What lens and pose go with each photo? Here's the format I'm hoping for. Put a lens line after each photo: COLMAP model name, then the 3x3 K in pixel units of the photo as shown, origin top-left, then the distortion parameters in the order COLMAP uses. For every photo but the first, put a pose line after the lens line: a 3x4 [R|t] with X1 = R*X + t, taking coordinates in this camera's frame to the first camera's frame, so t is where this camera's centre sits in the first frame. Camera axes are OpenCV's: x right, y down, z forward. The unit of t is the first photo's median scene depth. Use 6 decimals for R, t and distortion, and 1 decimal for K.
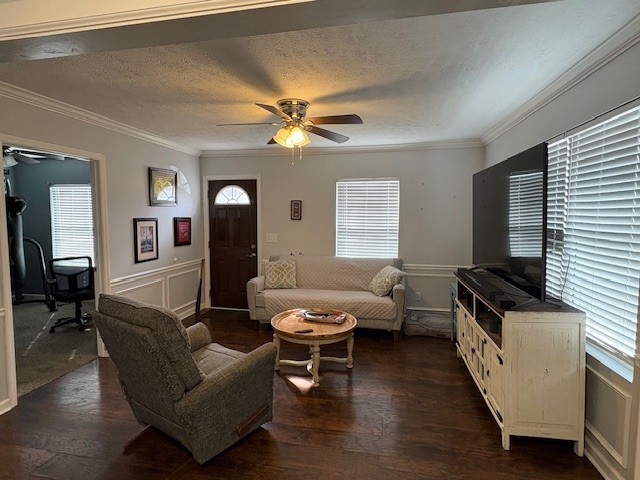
lens RADIAL K [[349.8, 0, 316.1], [0, 349.8, 242.6], [0, 0, 1]] dist [0.000842, 0.001643]
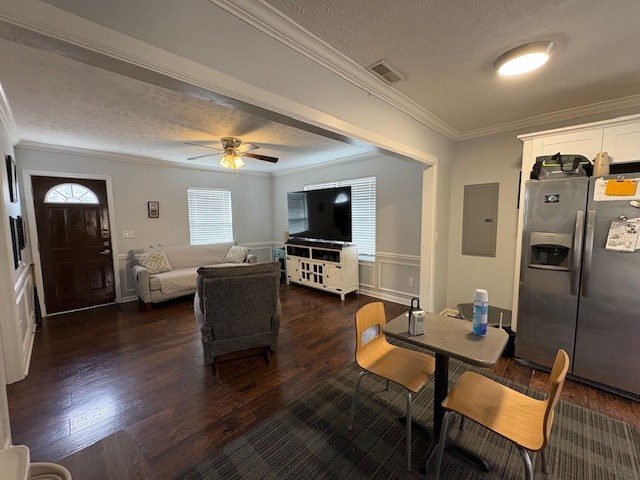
lens RADIAL K [[255.0, 0, 320.5], [0, 255.0, 238.6], [0, 0, 1]] dist [-0.001228, -0.000151]
pose [[0.544811, -0.079842, 0.834749, -0.748006], [0.077195, 0.996005, 0.044883, 0.018425], [-0.834998, 0.039986, 0.548798, 0.051998]]
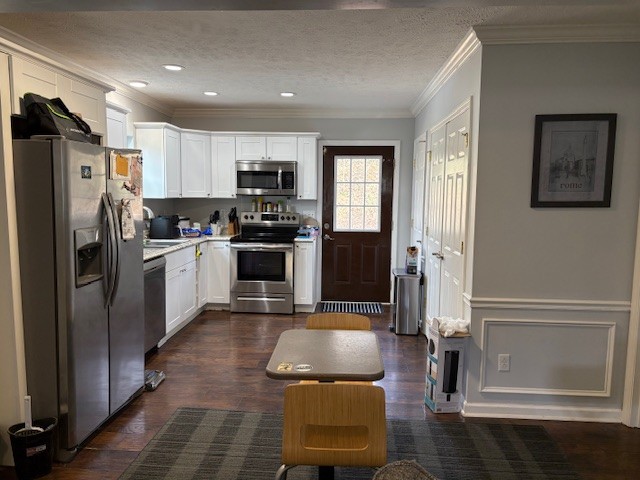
lens RADIAL K [[484.8, 0, 320.6], [0, 484.8, 239.8], [0, 0, 1]] dist [0.044525, -0.027605]
pose [[-0.990318, -0.003256, -0.138780, -0.158508], [-0.028176, 0.983629, 0.177987, -0.054158], [0.135928, 0.180174, -0.974197, 0.758911]]
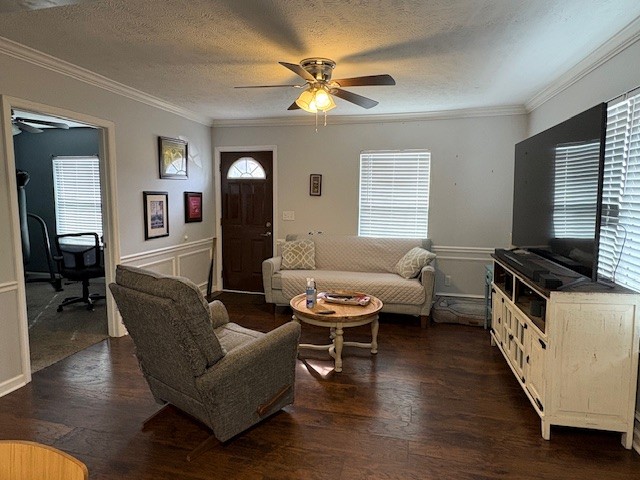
lens RADIAL K [[384.0, 0, 316.0], [0, 384.0, 242.2], [0, 0, 1]] dist [-0.000112, 0.001563]
pose [[0.999126, 0.012357, -0.039941, -0.021412], [-0.010668, 0.999051, 0.042232, 0.020821], [0.040424, -0.041769, 0.998309, -0.013029]]
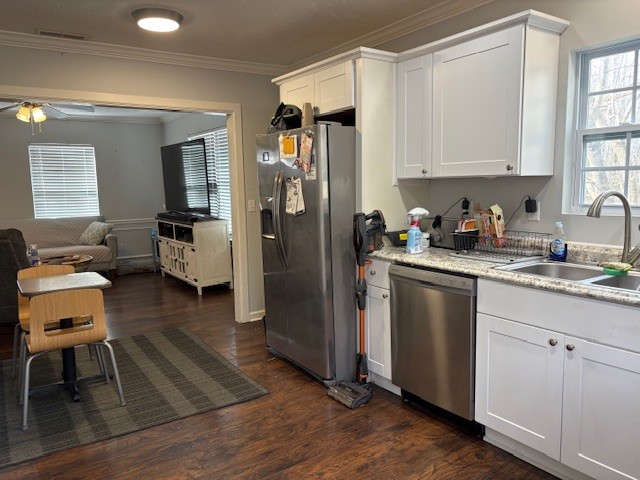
lens RADIAL K [[484.8, 0, 314.9], [0, 484.8, 242.7], [0, 0, 1]] dist [0.044525, -0.027605]
pose [[0.703241, -0.101351, 0.703691, -0.586298], [0.076815, 0.994824, 0.066517, 0.115503], [-0.706790, 0.007276, 0.707386, -0.906197]]
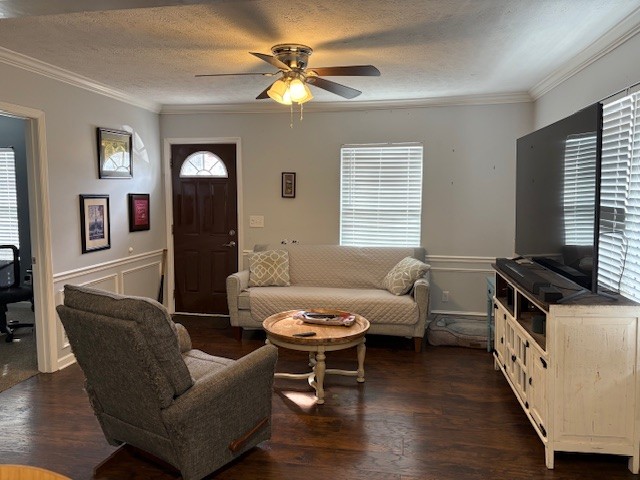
lens RADIAL K [[484.8, 0, 315.6], [0, 484.8, 244.9], [0, 0, 1]] dist [0.044525, -0.027605]
pose [[0.999750, -0.000759, 0.022356, -0.032322], [0.000110, 0.999579, 0.029008, 0.011964], [-0.022368, -0.028999, 0.999329, -0.104233]]
